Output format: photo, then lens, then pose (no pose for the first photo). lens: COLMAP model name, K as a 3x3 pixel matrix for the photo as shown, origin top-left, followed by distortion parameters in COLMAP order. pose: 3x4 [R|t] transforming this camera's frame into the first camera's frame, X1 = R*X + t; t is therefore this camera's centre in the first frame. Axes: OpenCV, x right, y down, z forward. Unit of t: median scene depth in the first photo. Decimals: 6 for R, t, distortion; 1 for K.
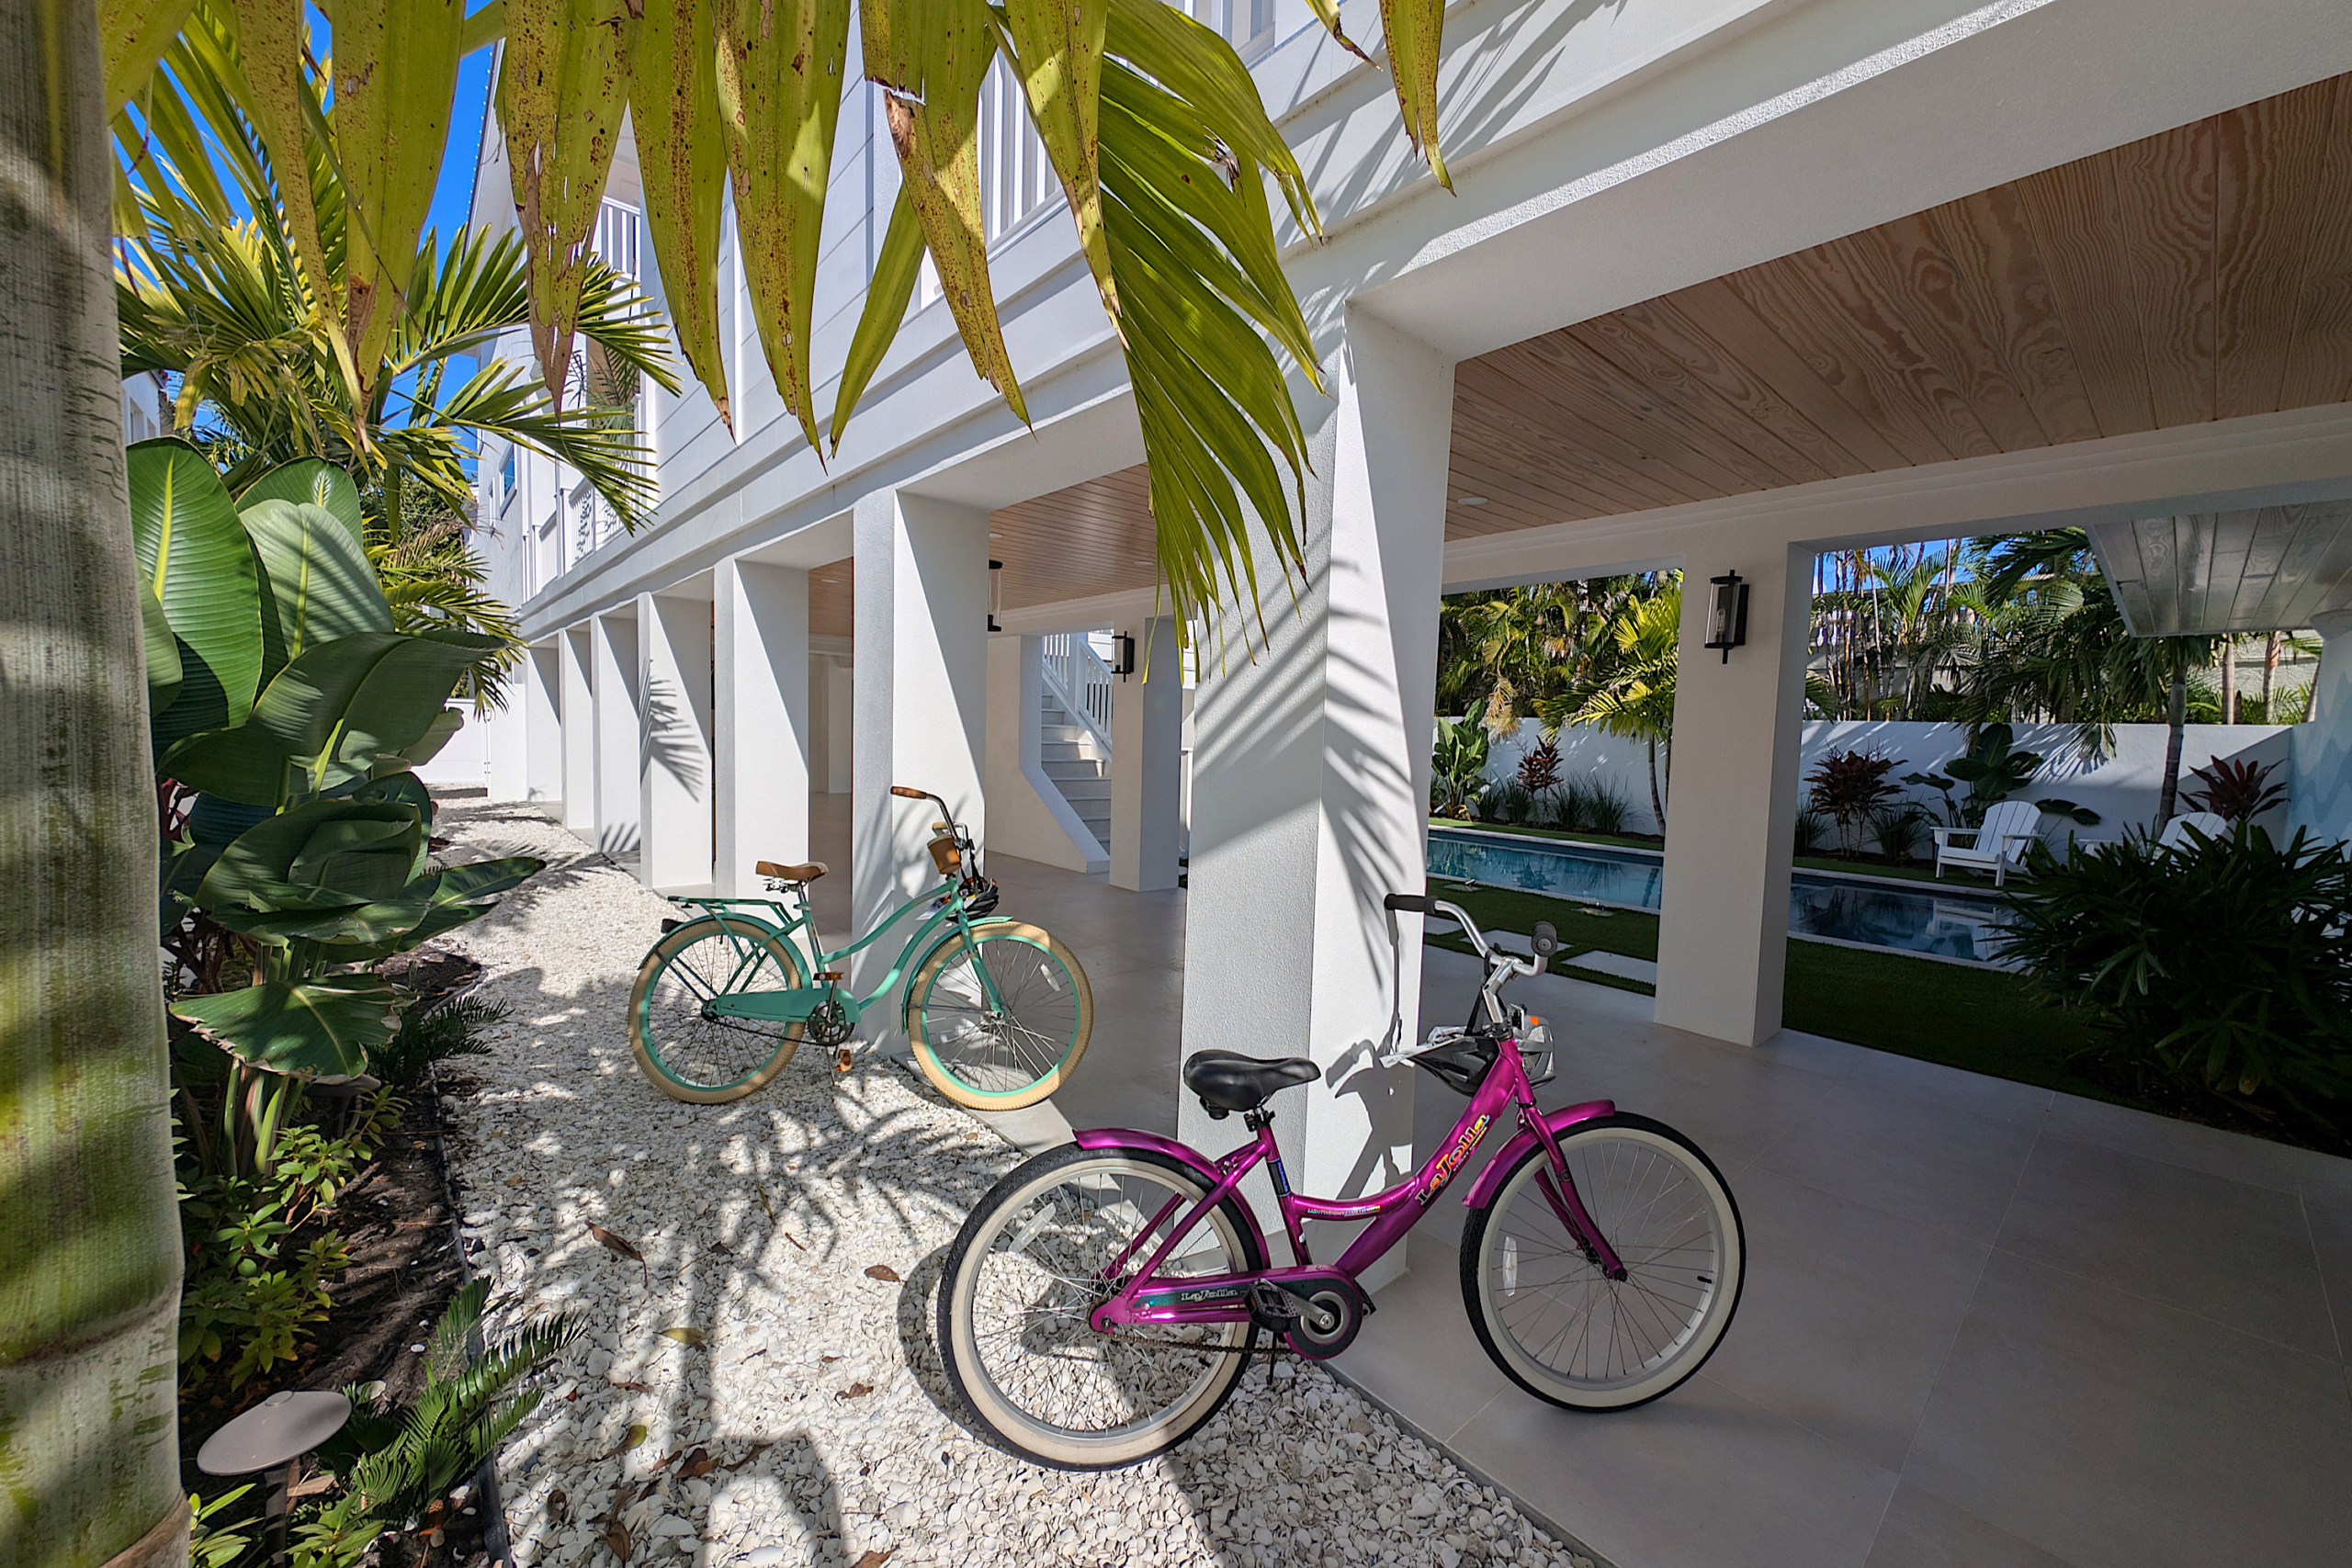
lens RADIAL K [[933.5, 0, 1187.6], [0, 933.5, 786.4], [0, 0, 1]] dist [0.018446, 0.000009]
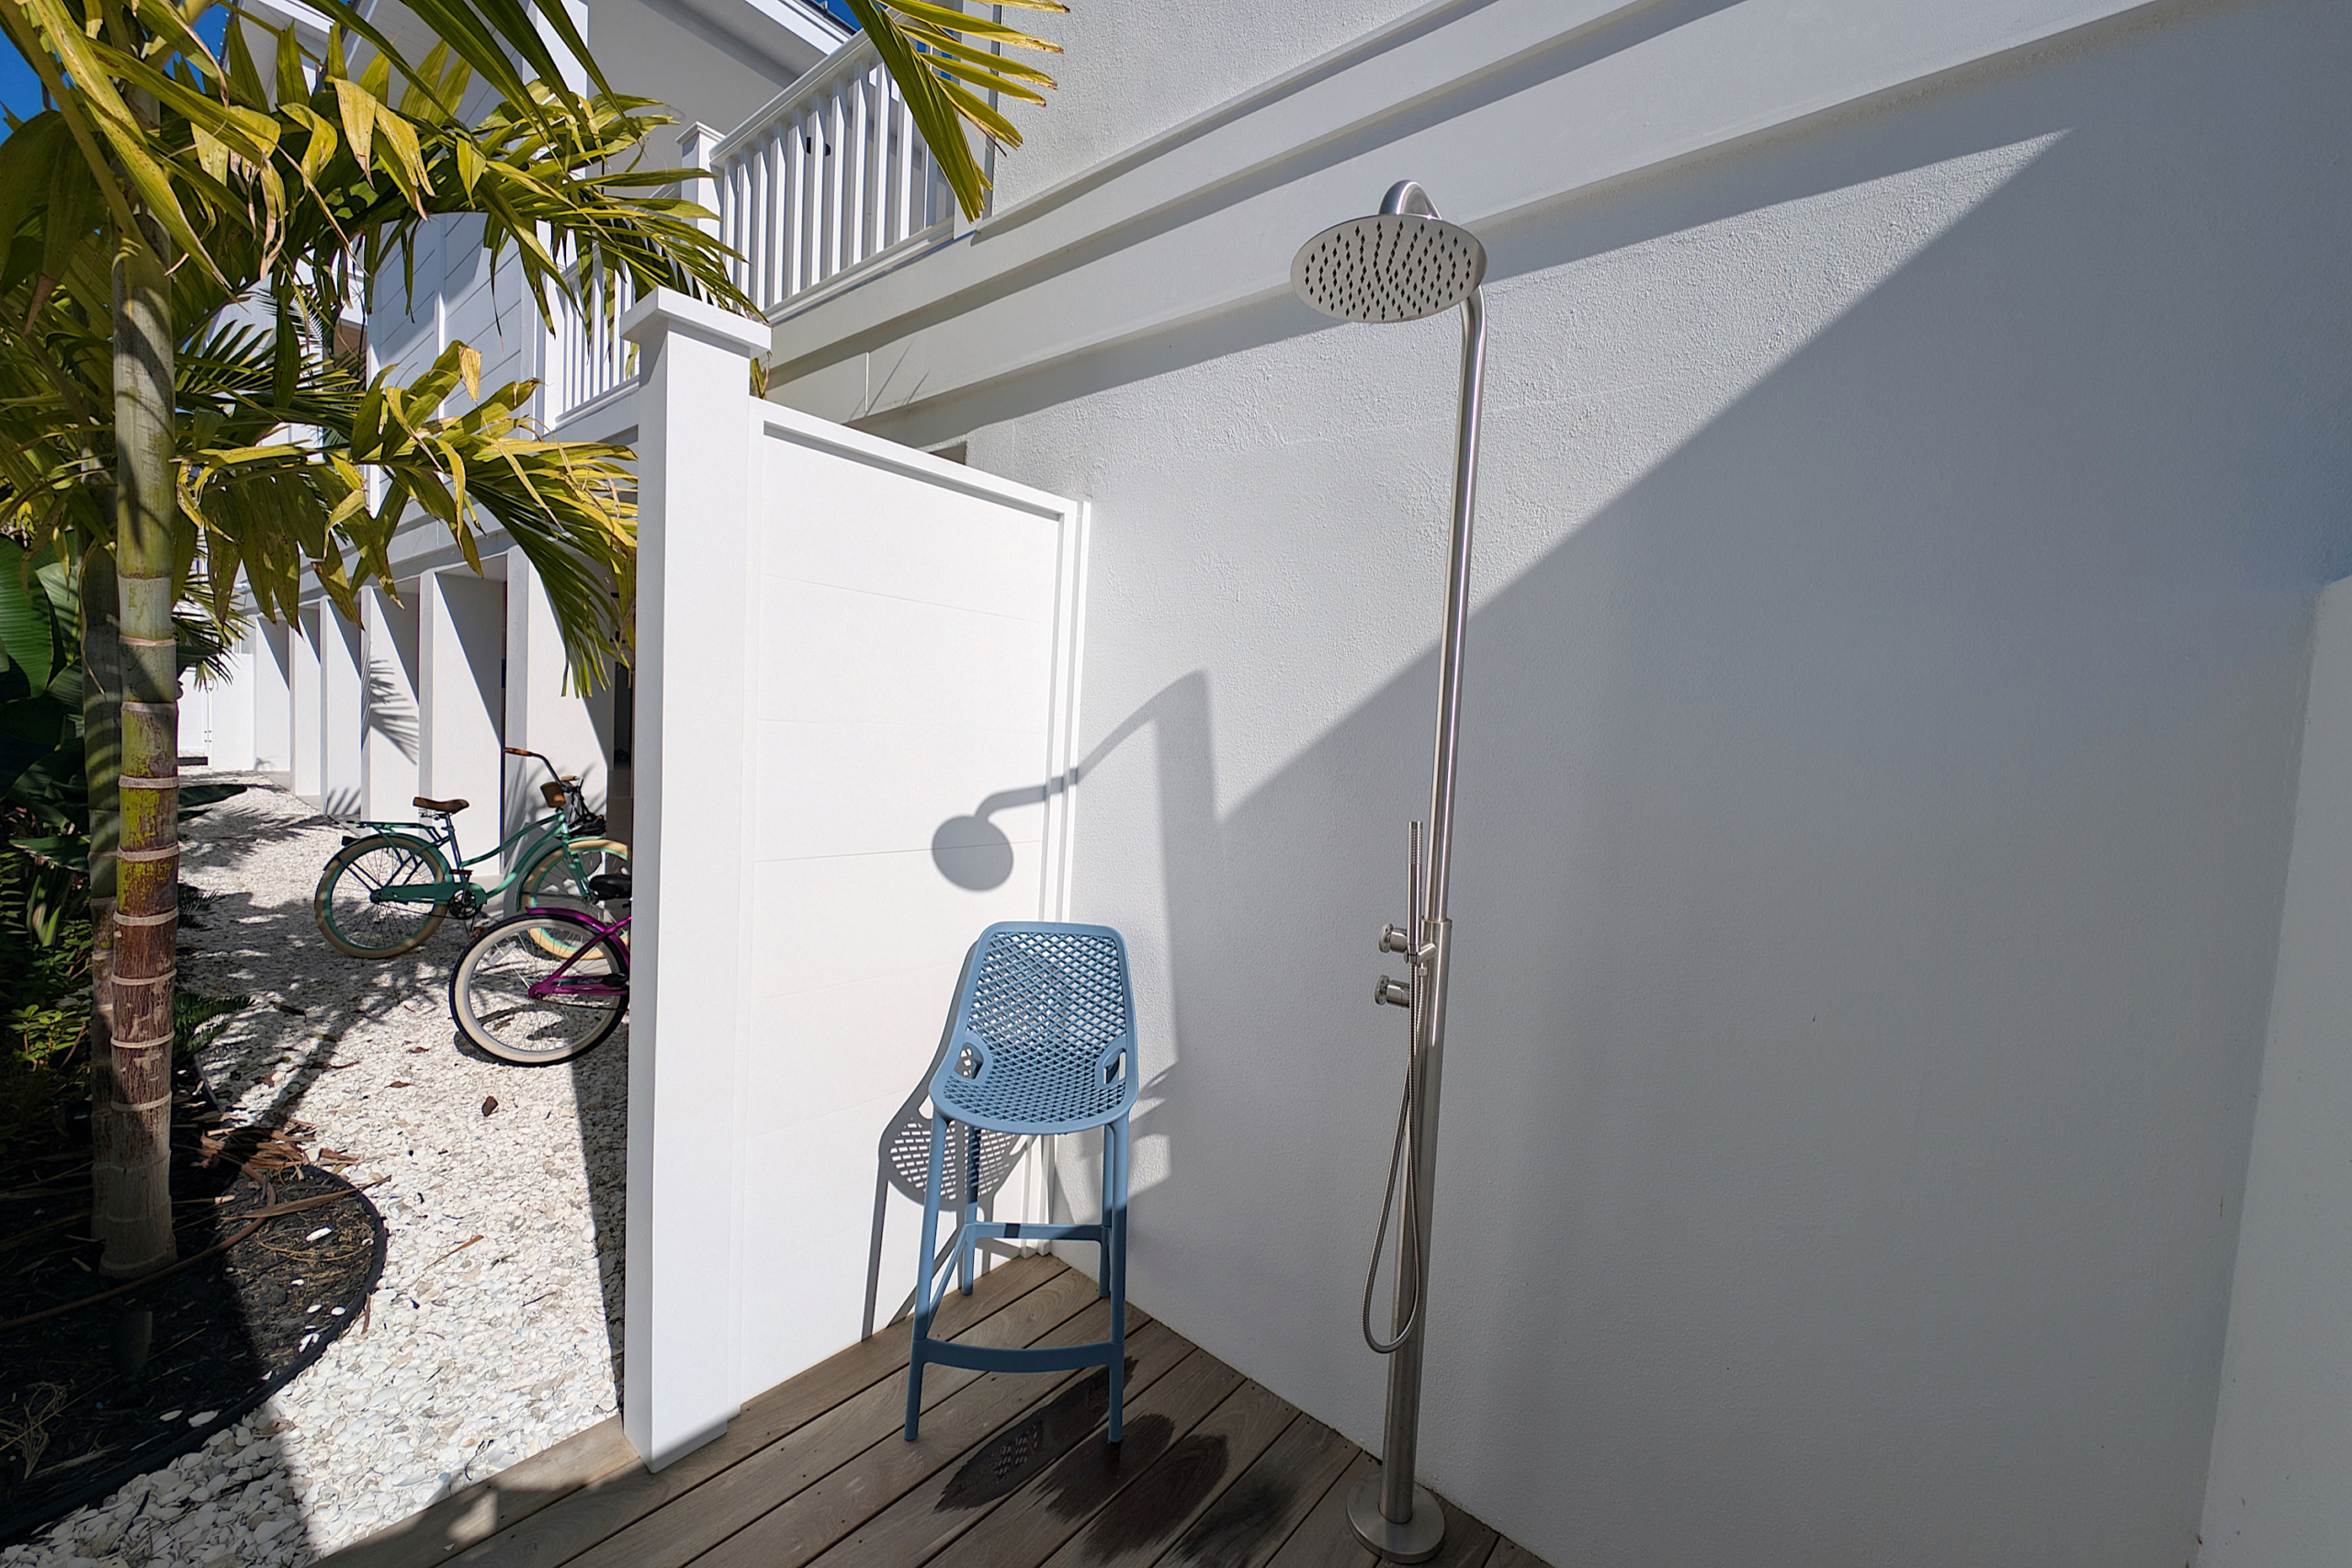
lens RADIAL K [[933.5, 0, 1163.1], [0, 933.5, 786.0], [0, 0, 1]] dist [0.018446, 0.000009]
pose [[0.988591, 0.020989, 0.149157, 0.495205], [-0.022320, 0.999725, 0.007255, 0.026539], [-0.148964, -0.010502, 0.988787, -0.659547]]
